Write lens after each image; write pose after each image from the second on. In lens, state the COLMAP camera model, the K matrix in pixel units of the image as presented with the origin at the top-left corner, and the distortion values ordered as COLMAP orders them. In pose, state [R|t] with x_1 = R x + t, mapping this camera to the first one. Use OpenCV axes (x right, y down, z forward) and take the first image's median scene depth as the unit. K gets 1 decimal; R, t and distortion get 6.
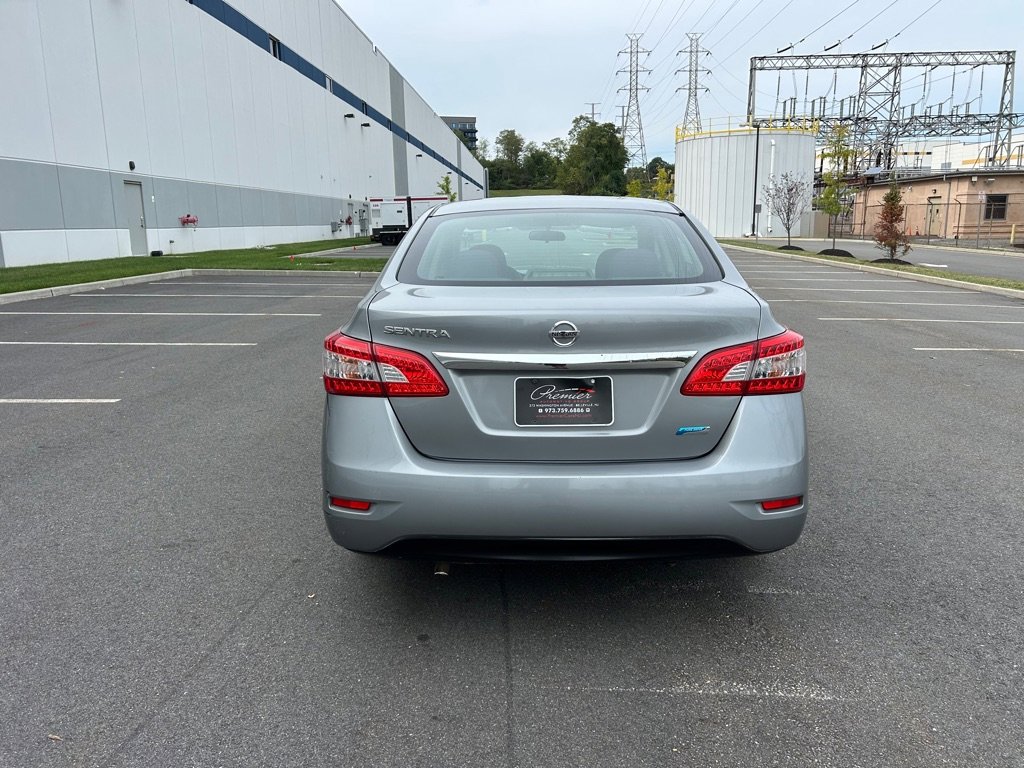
lens RADIAL K [[765.7, 0, 519.7], [0, 765.7, 379.9], [0, 0, 1]] dist [0.048188, -0.047633]
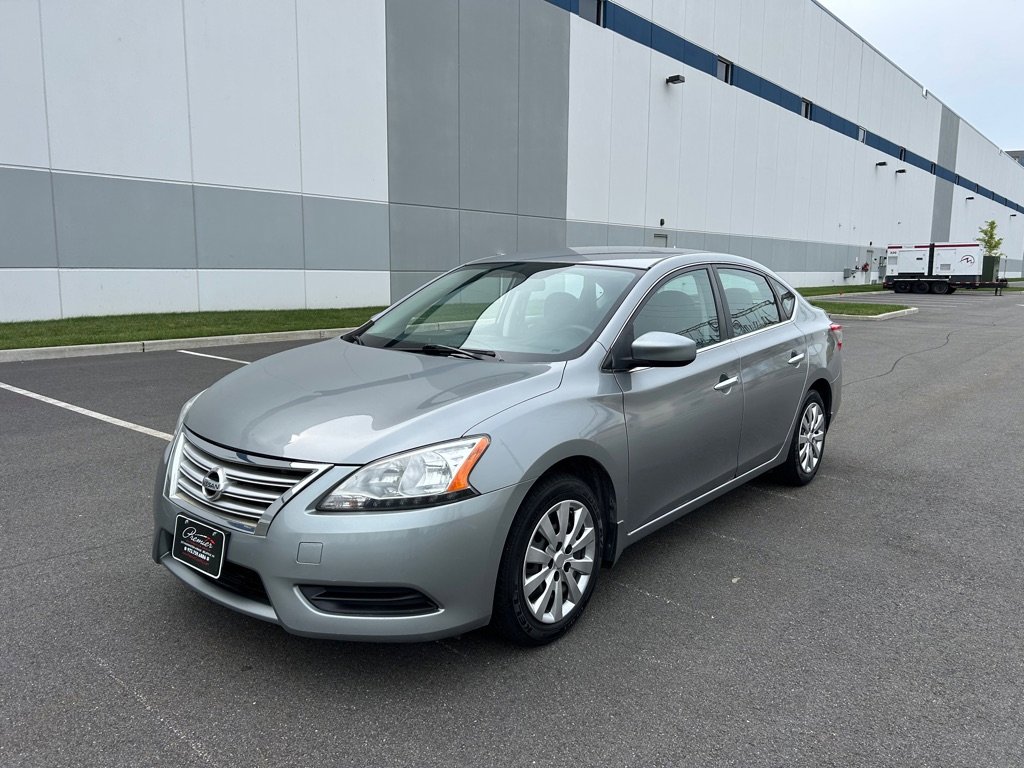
lens RADIAL K [[765.7, 0, 513.3], [0, 765.7, 378.9], [0, 0, 1]] dist [0.048188, -0.047633]
pose [[0.784582, 0.108200, -0.610511, 0.096585], [-0.143708, 0.989576, -0.009302, 0.021242], [0.603141, 0.095034, 0.791953, -0.108502]]
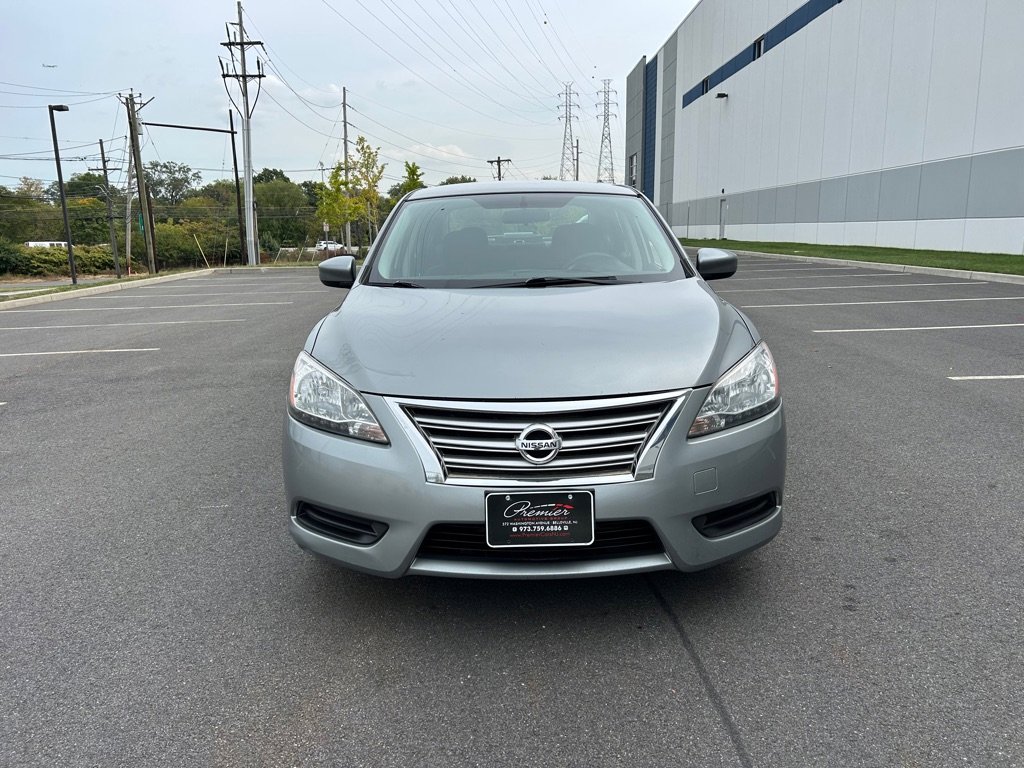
lens RADIAL K [[765.7, 0, 512.9], [0, 765.7, 387.4], [0, 0, 1]] dist [0.048188, -0.047633]
pose [[0.999580, -0.019945, 0.021004, -0.007812], [0.019909, 0.999800, 0.001919, 0.034261], [-0.021038, -0.001500, 0.999778, -0.137208]]
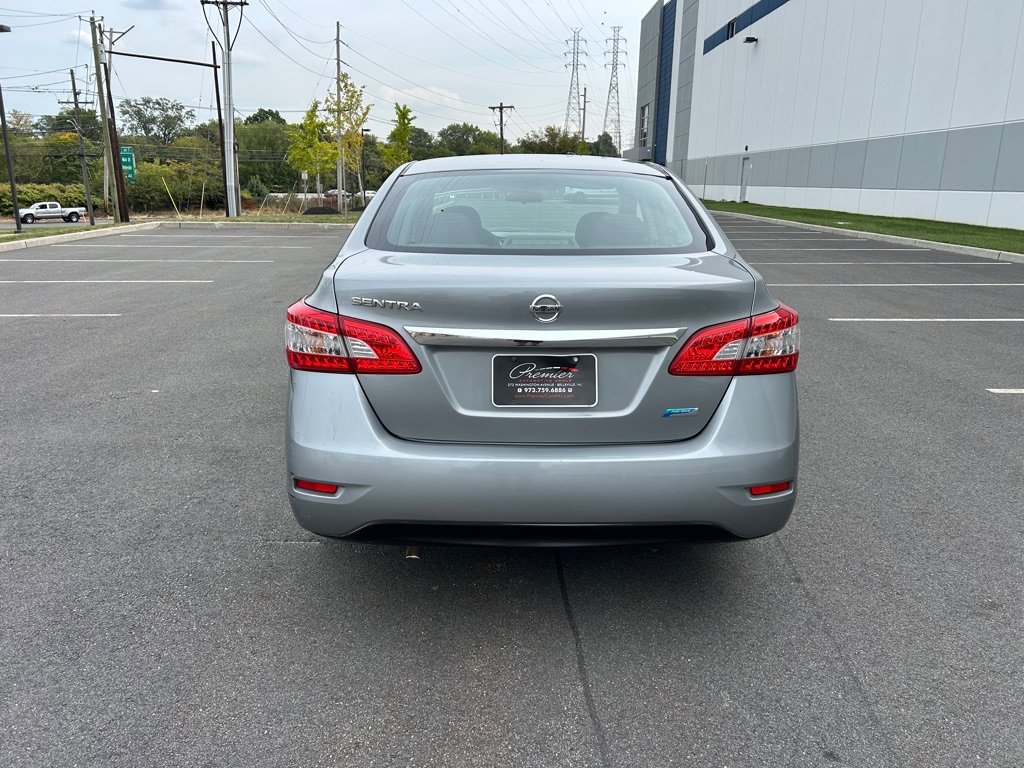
lens RADIAL K [[765.7, 0, 514.8], [0, 765.7, 382.7], [0, 0, 1]] dist [0.048188, -0.047633]
pose [[0.999573, 0.009131, 0.027759, -0.000459], [-0.010690, 0.998344, 0.056528, -0.002133], [-0.027197, -0.056801, 0.998015, 0.006333]]
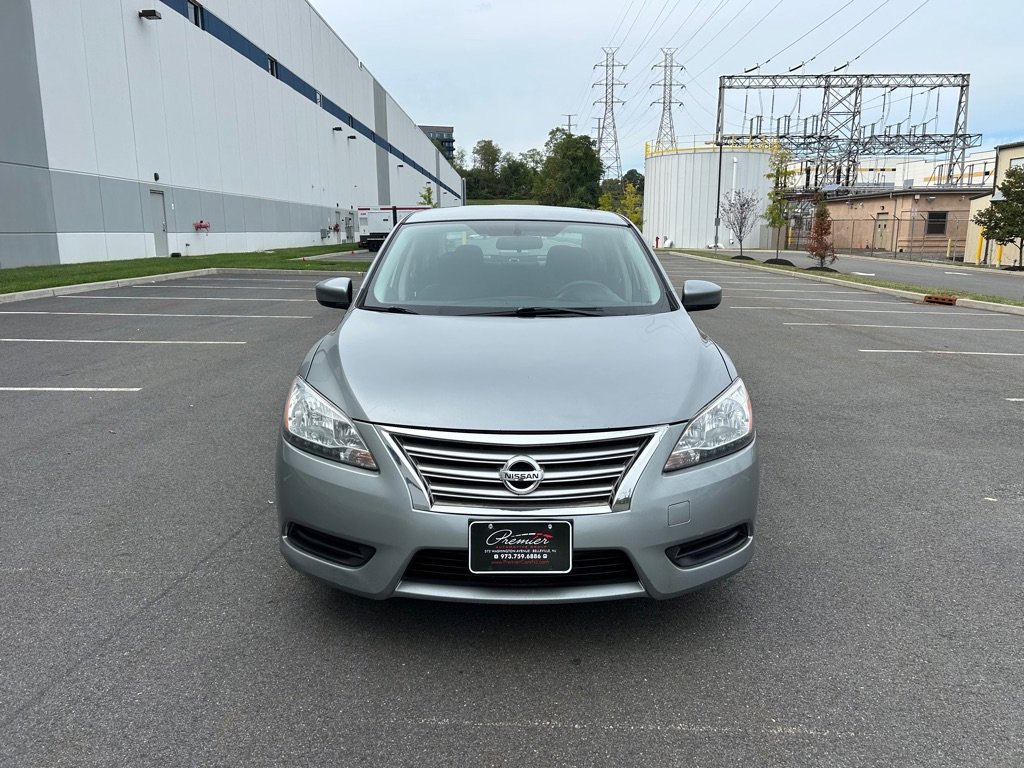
lens RADIAL K [[765.7, 0, 523.3], [0, 765.7, 390.6], [0, 0, 1]] dist [0.048188, -0.047633]
pose [[0.999323, 0.004652, 0.036498, -0.006236], [-0.004689, 0.999989, 0.000926, 0.030560], [-0.036493, -0.001096, 0.999333, -0.141661]]
